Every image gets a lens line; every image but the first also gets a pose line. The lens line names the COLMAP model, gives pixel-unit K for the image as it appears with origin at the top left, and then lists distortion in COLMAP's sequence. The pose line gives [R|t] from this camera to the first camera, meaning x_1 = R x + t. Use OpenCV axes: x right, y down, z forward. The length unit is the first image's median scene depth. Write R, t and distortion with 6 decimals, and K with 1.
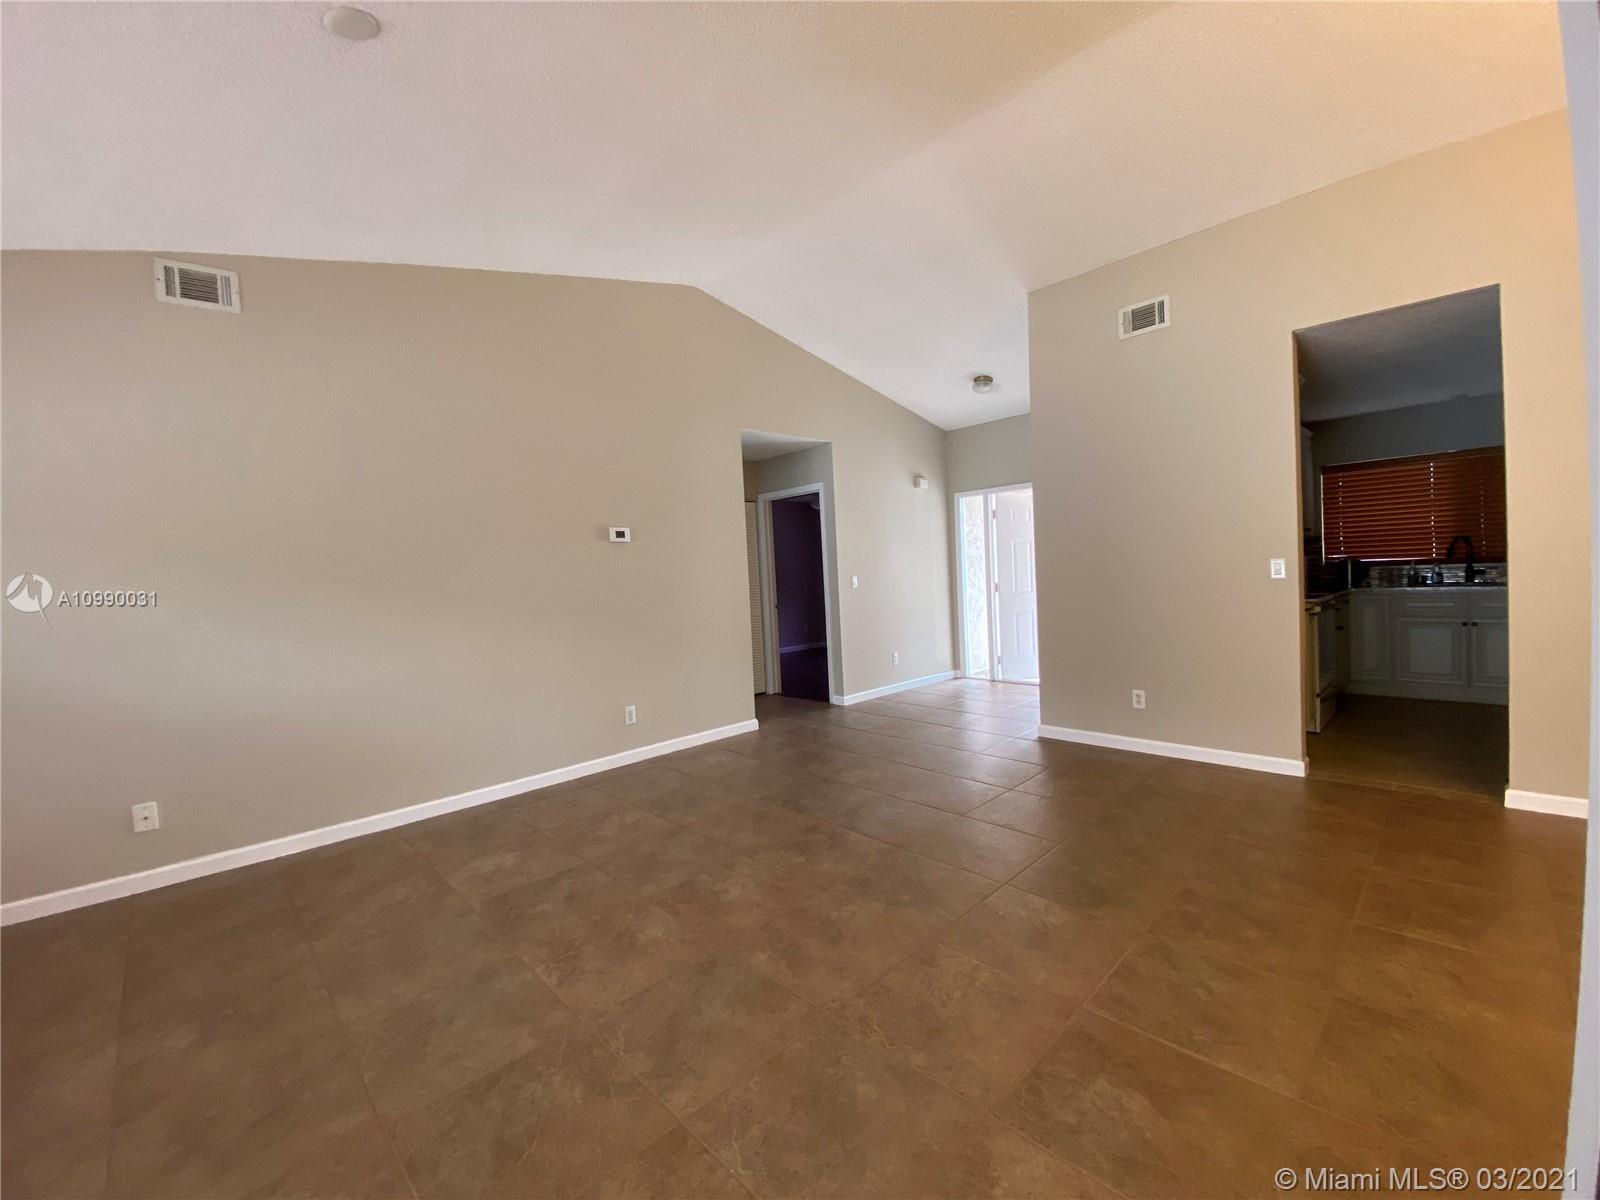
lens RADIAL K [[660.2, 0, 797.3], [0, 660.2, 590.5], [0, 0, 1]] dist [0.013109, -0.020277]
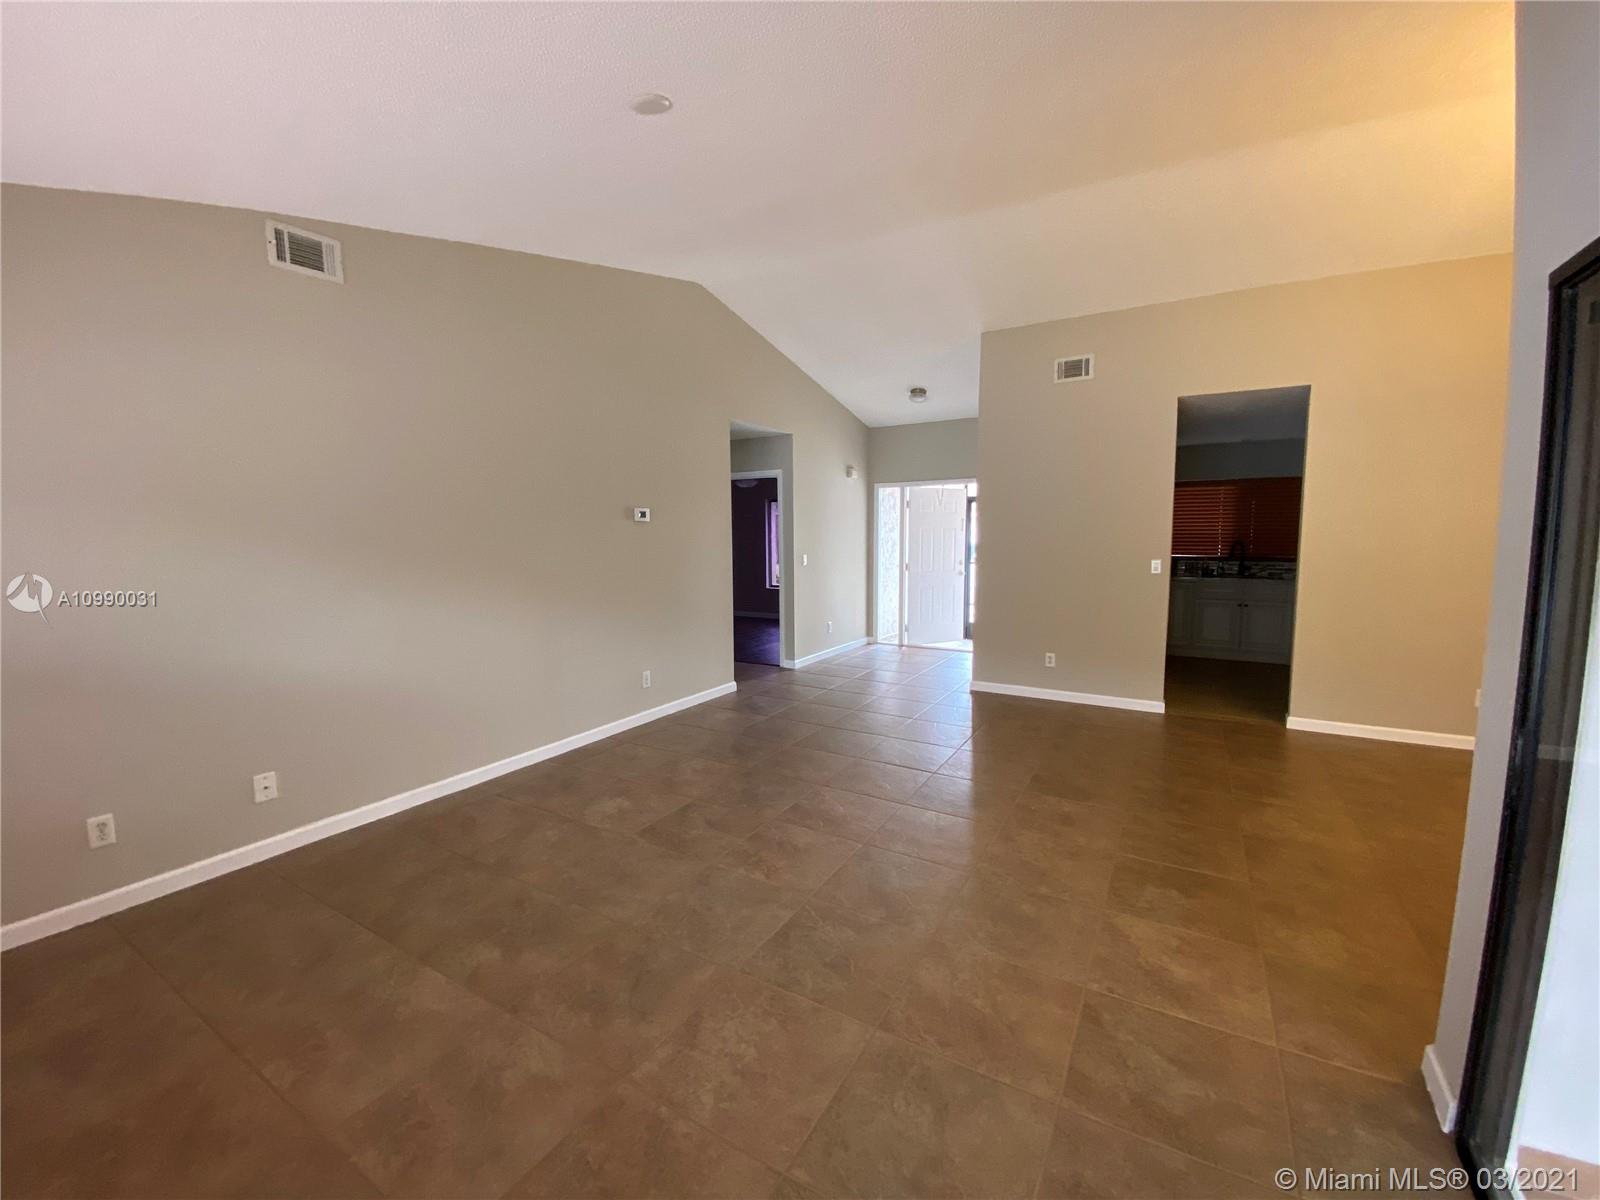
lens RADIAL K [[660.2, 0, 797.3], [0, 660.2, 590.5], [0, 0, 1]] dist [0.013109, -0.020277]
pose [[0.962522, 0.017984, 0.270607, -0.329860], [-0.032330, 0.998292, 0.048651, -0.021968], [-0.269270, -0.055577, 0.961460, -0.125239]]
